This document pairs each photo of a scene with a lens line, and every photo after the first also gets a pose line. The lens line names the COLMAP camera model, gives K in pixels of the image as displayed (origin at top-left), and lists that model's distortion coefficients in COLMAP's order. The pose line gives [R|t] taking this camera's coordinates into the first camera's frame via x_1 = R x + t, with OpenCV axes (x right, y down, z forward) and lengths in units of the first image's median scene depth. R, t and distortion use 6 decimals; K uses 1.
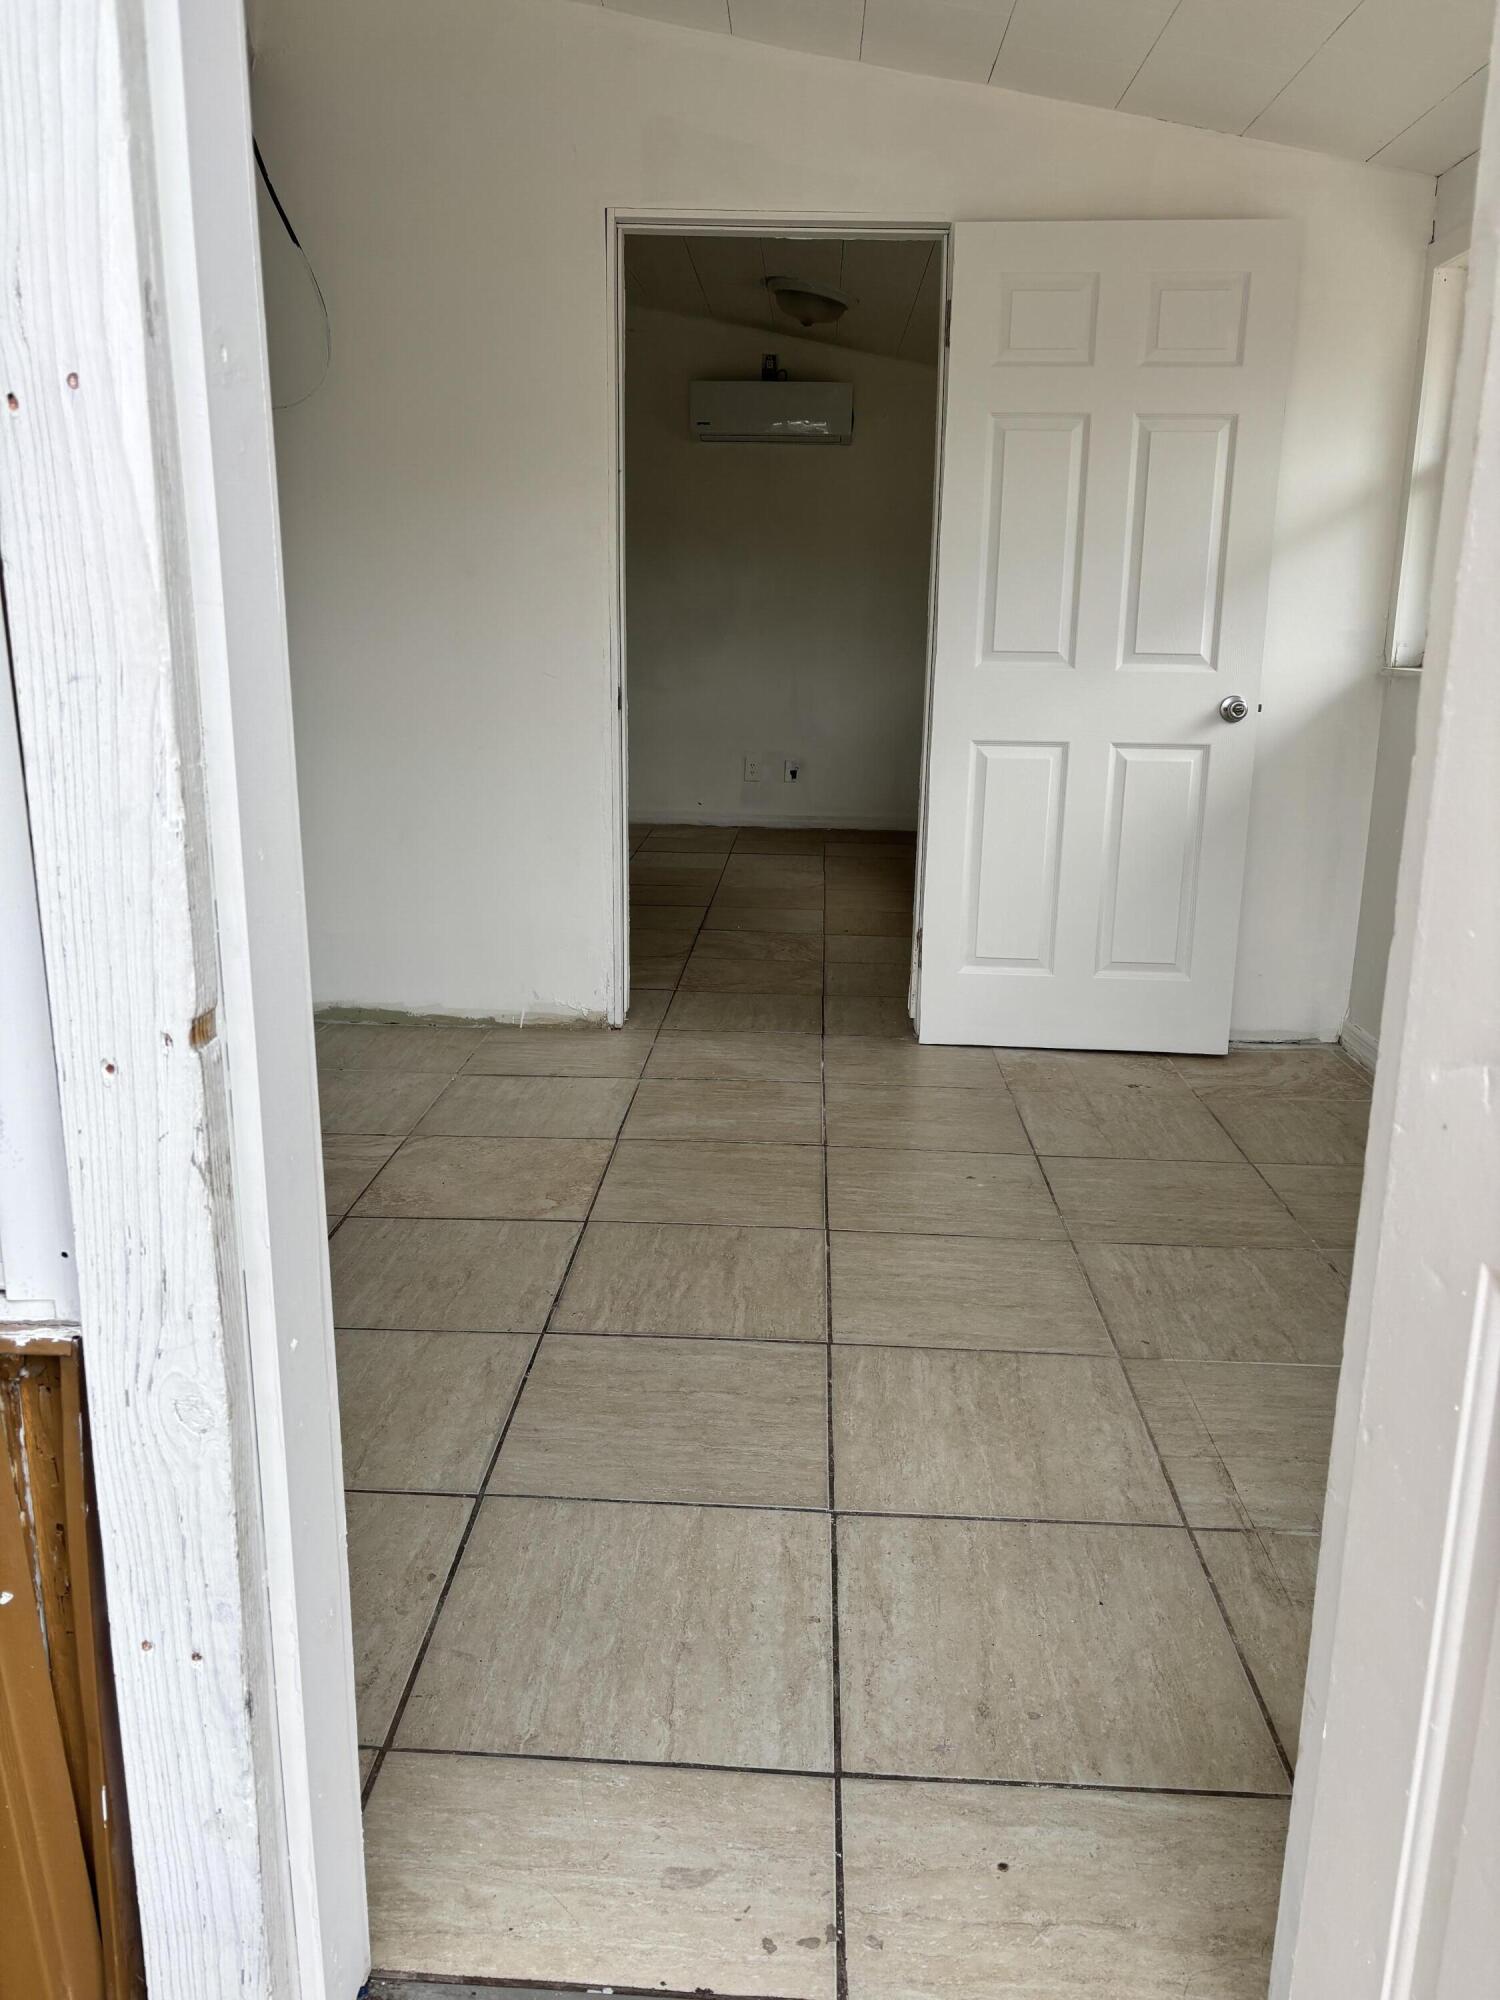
lens RADIAL K [[1491.6, 0, 750.0], [0, 1491.6, 1000.0], [0, 0, 1]] dist [0.015371, -0.008677]
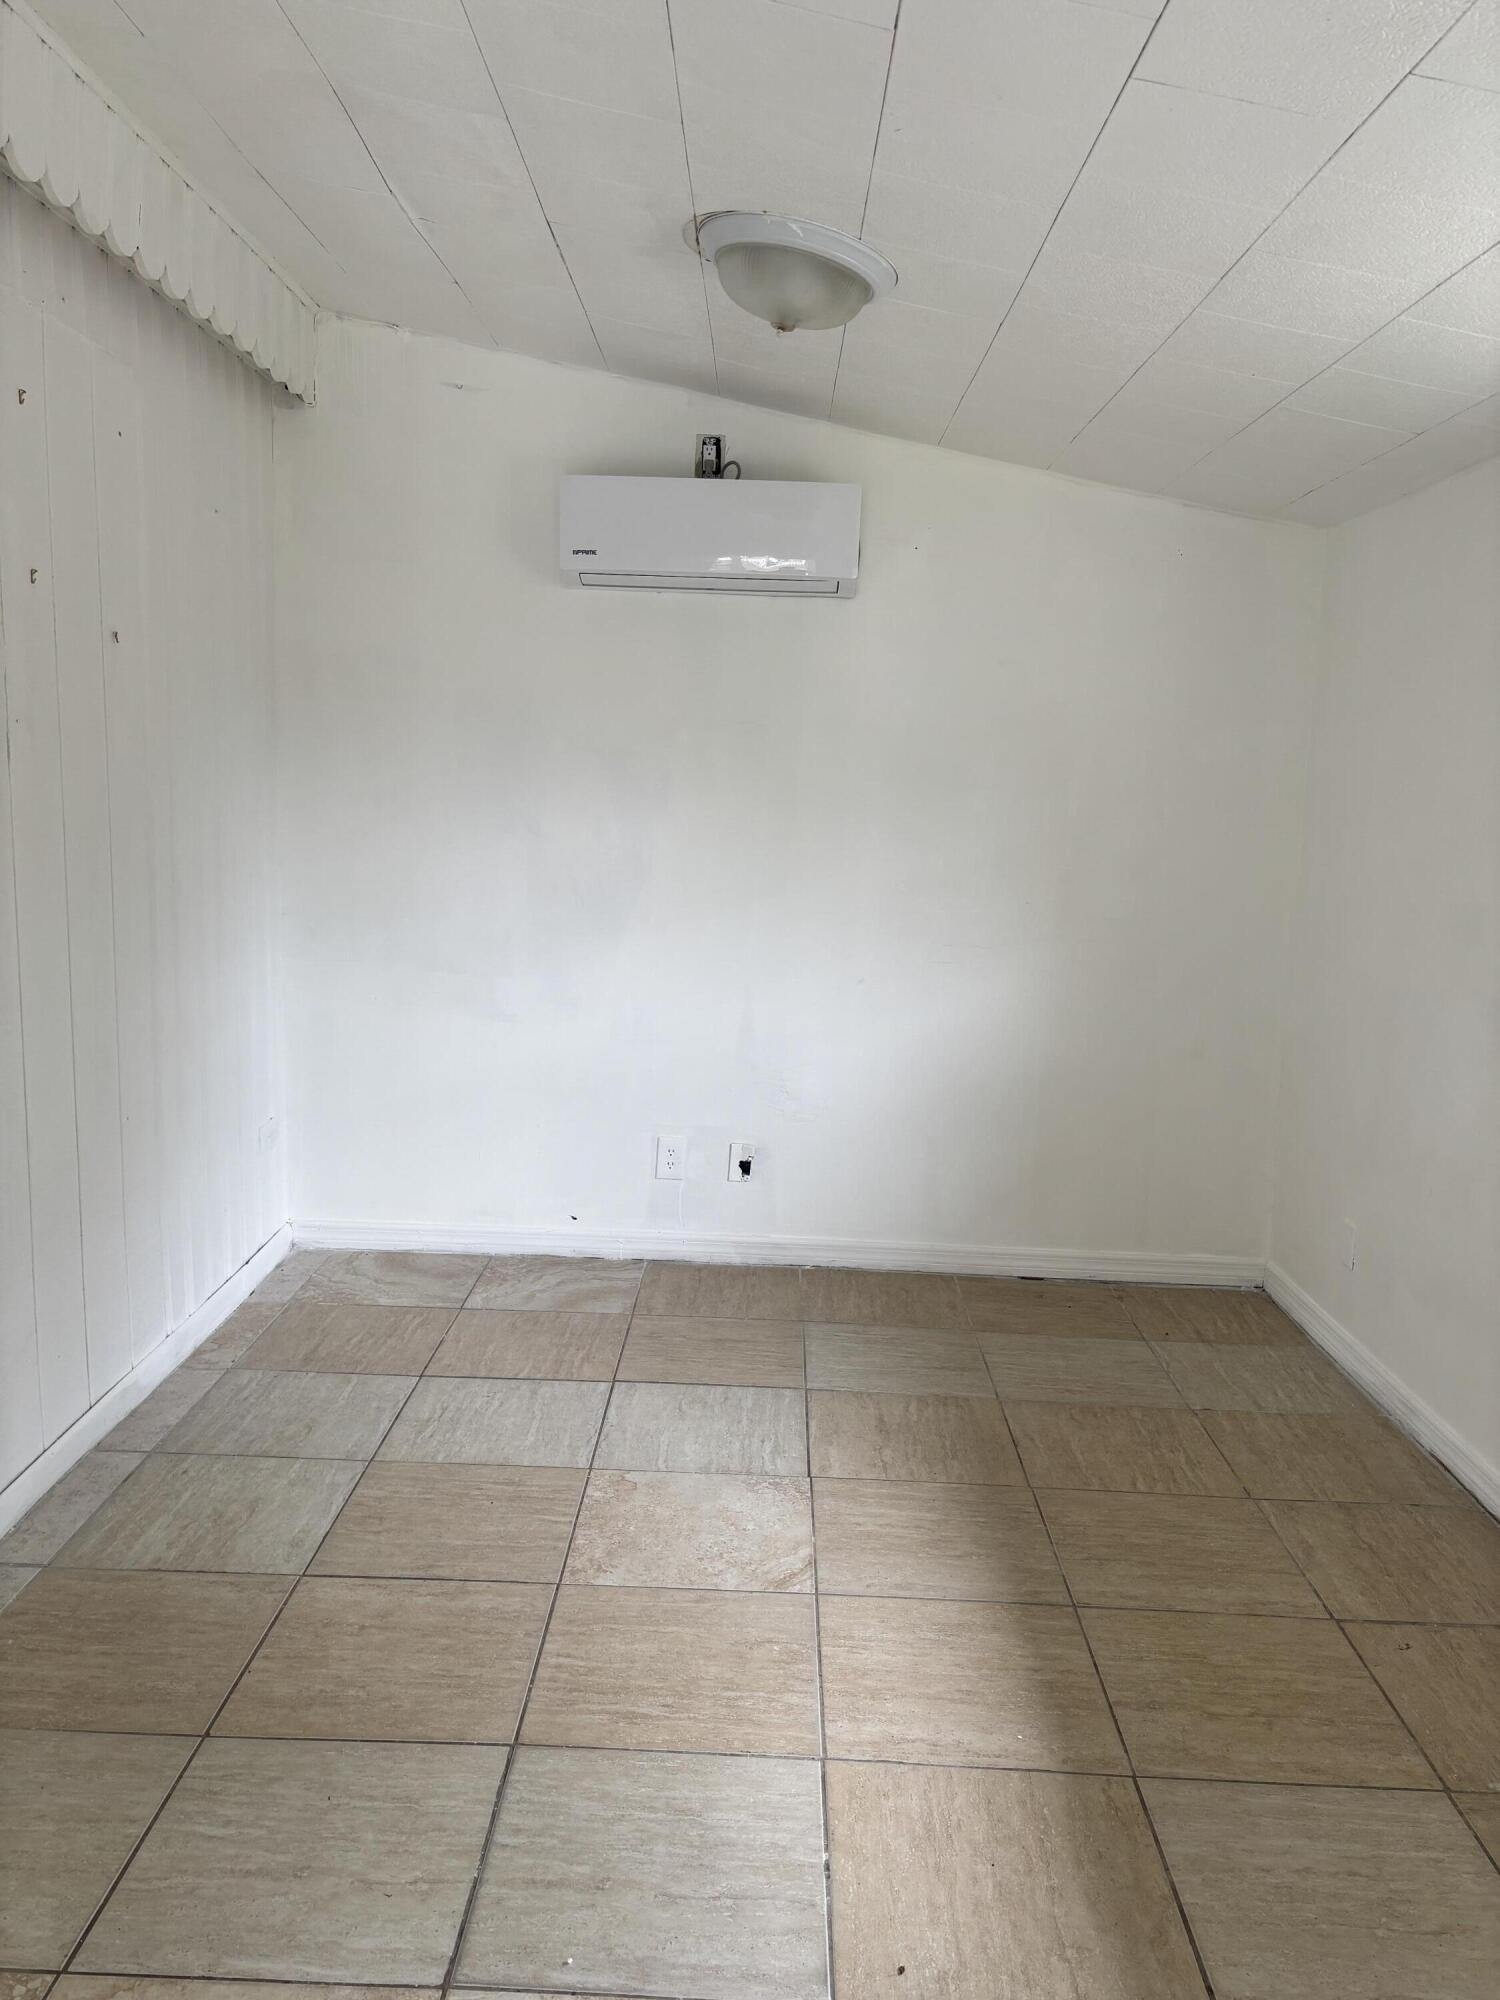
lens RADIAL K [[1491.6, 0, 750.0], [0, 1491.6, 1000.0], [0, 0, 1]] dist [0.015371, -0.008677]
pose [[0.999287, 0.014468, 0.034865, 0.011675], [-0.010399, 0.993406, -0.114173, -0.162241], [-0.036287, 0.113729, 0.992849, 0.475271]]
